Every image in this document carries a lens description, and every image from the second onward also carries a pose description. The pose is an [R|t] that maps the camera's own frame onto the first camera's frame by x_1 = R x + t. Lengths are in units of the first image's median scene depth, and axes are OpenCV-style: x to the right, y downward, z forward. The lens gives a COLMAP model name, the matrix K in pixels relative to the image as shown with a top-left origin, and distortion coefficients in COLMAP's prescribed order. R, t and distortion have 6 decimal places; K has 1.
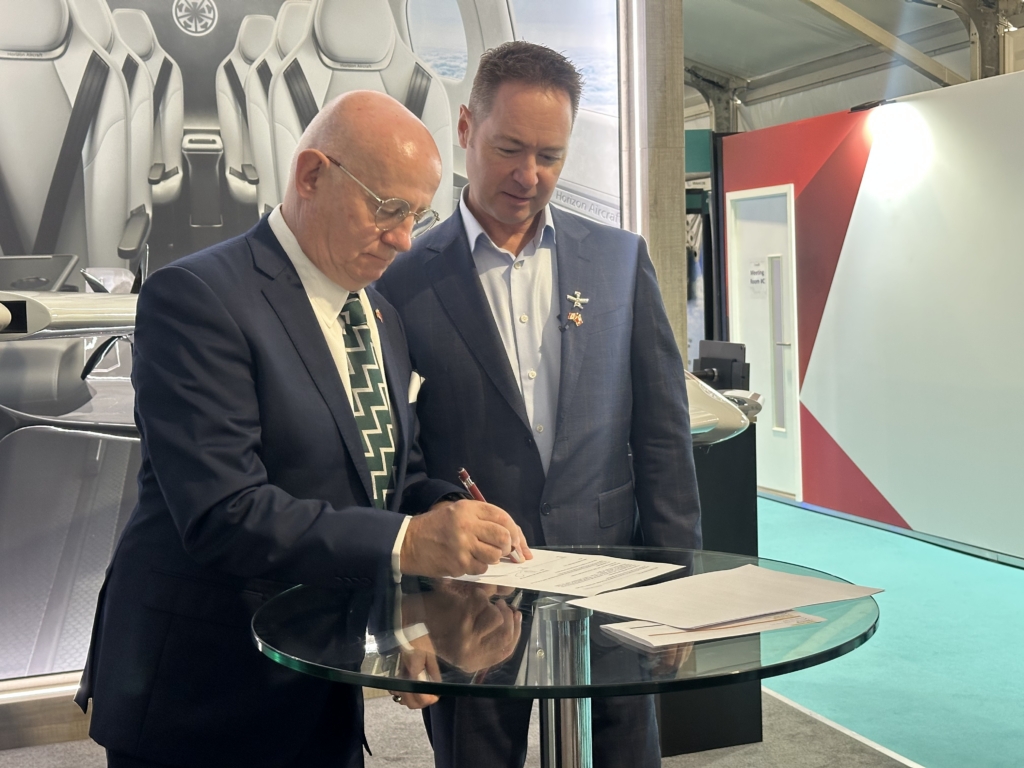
lens RADIAL K [[1418.1, 0, 487.8], [0, 1418.1, 383.3], [0, 0, 1]] dist [0.138699, 0.000000]
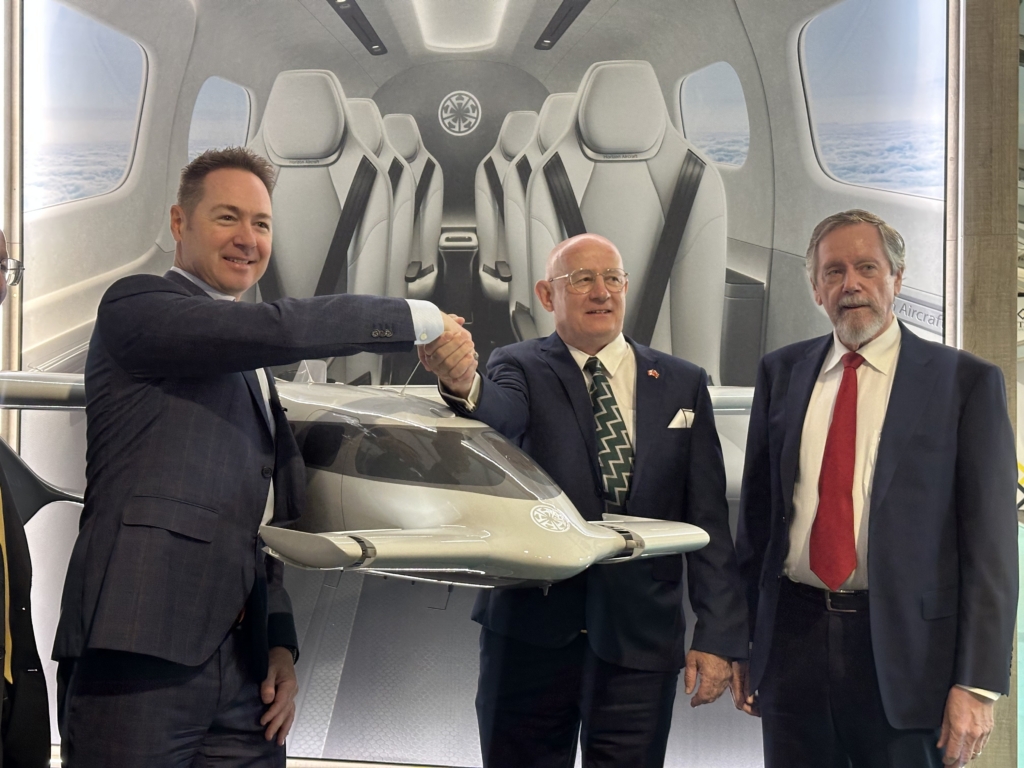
lens RADIAL K [[1418.1, 0, 510.2], [0, 1418.1, 386.5], [0, 0, 1]] dist [0.138699, 0.000000]
pose [[0.856340, 0.034492, -0.515259, 0.340845], [-0.076657, 0.995203, -0.060781, -0.009876], [0.510691, 0.091547, 0.854877, 0.183364]]
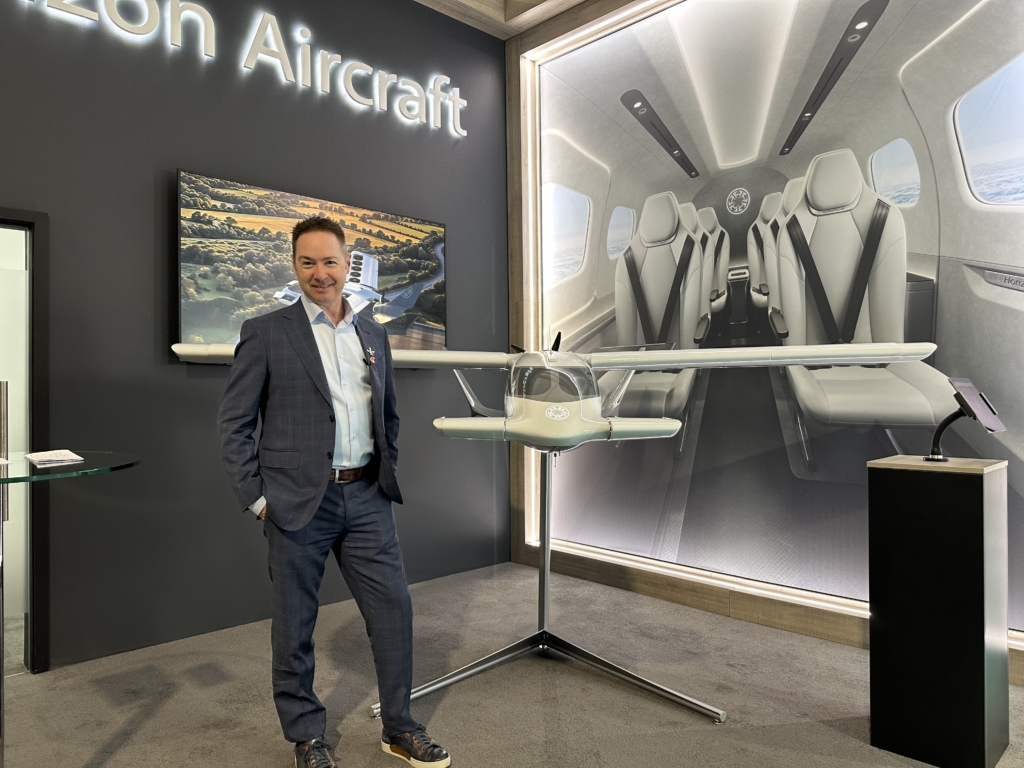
lens RADIAL K [[720.7, 0, 513.4], [0, 720.7, 386.4], [0, 0, 1]] dist [0.068252, -0.075229]
pose [[0.408664, 0.021222, -0.912438, 0.485826], [-0.070370, 0.997486, -0.008317, -0.007997], [0.909968, 0.067607, 0.409130, 0.403455]]
